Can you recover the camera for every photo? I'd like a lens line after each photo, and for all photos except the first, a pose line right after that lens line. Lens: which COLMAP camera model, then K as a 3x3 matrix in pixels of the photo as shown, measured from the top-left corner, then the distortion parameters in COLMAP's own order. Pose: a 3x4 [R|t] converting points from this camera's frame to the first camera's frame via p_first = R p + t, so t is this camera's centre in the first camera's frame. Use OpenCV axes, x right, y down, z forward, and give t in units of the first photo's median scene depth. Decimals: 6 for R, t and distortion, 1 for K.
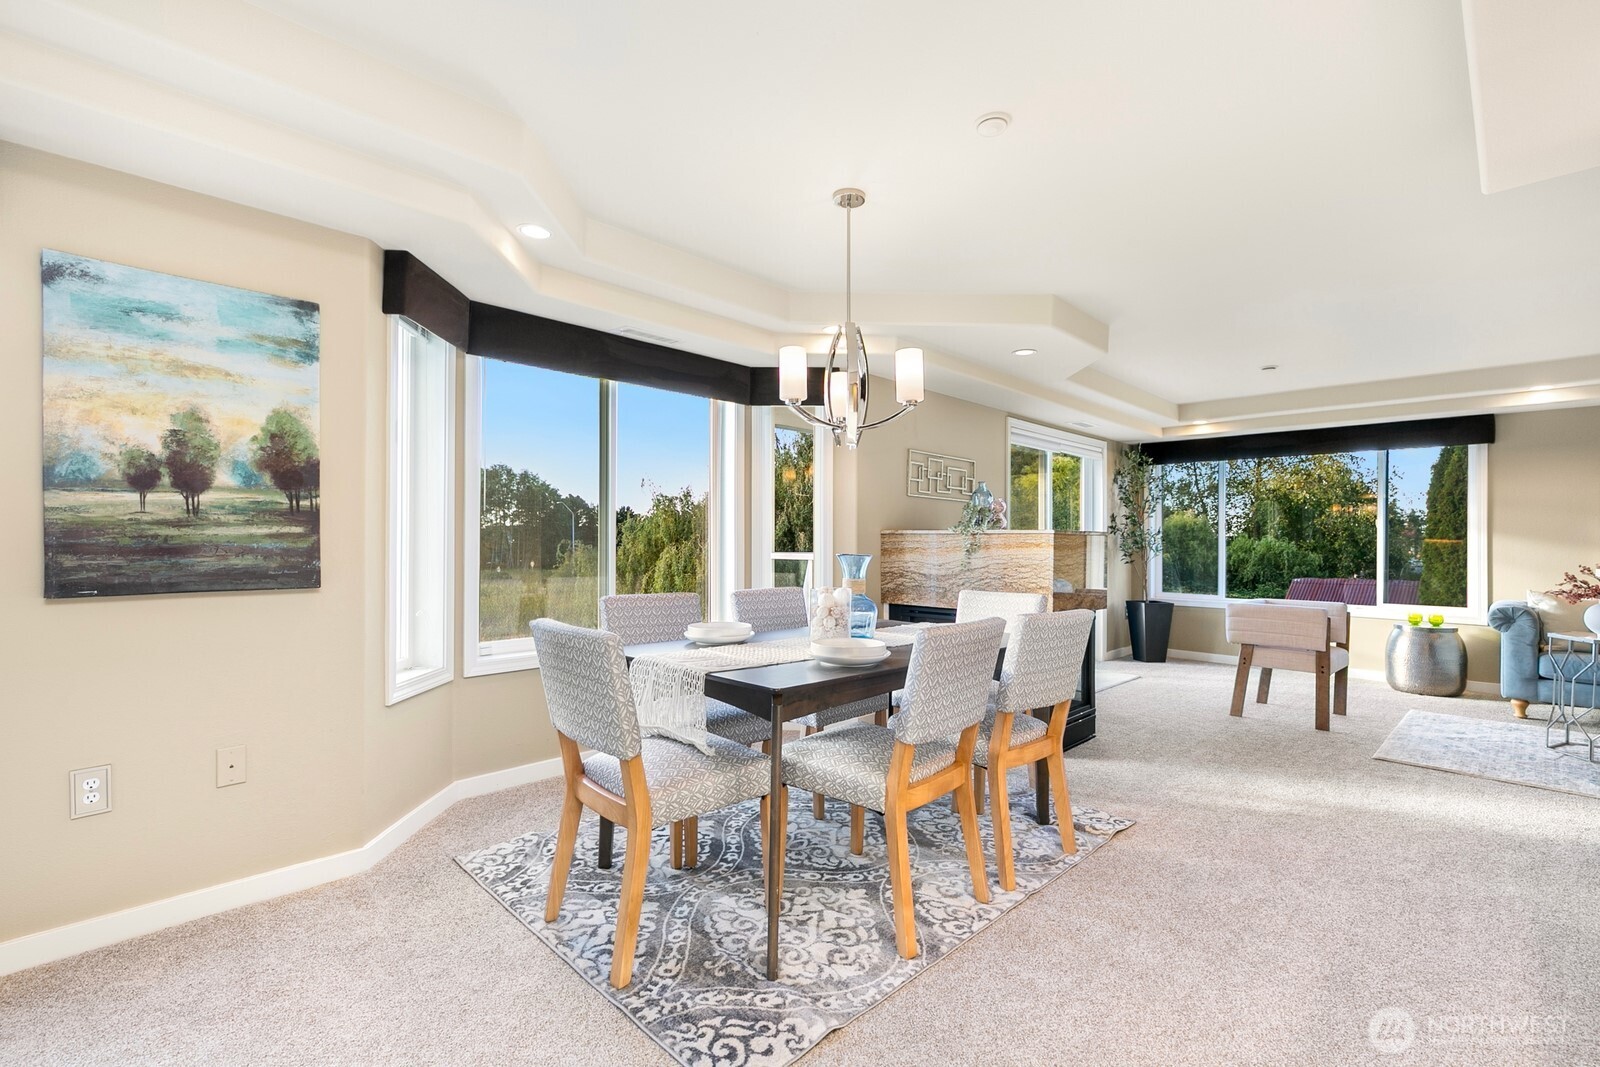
lens RADIAL K [[720.3, 0, 795.2], [0, 720.3, 538.8], [0, 0, 1]] dist [0.003505, -0.000810]
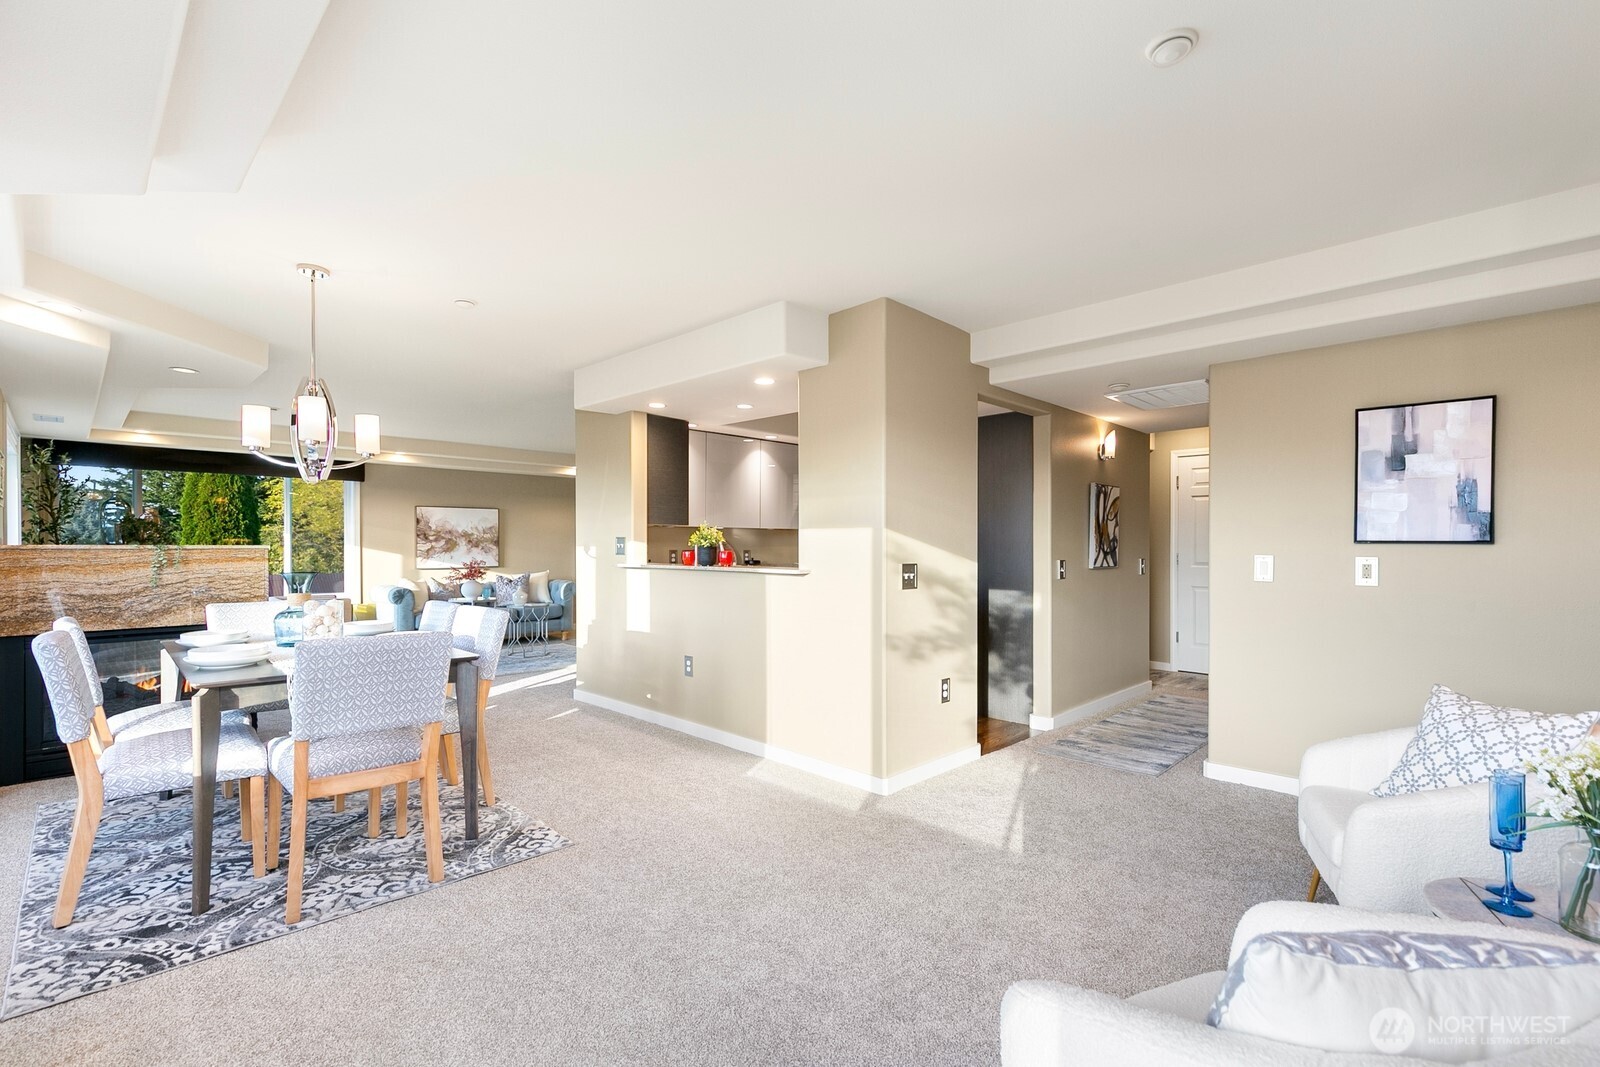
lens RADIAL K [[726.2, 0, 797.1], [0, 726.2, 538.5], [0, 0, 1]] dist [-0.003476, -0.000523]
pose [[0.002866, 0.001508, 0.999995, -1.204092], [-0.005339, 0.999985, -0.001492, -0.039847], [-0.999982, -0.005335, 0.002874, 0.213091]]
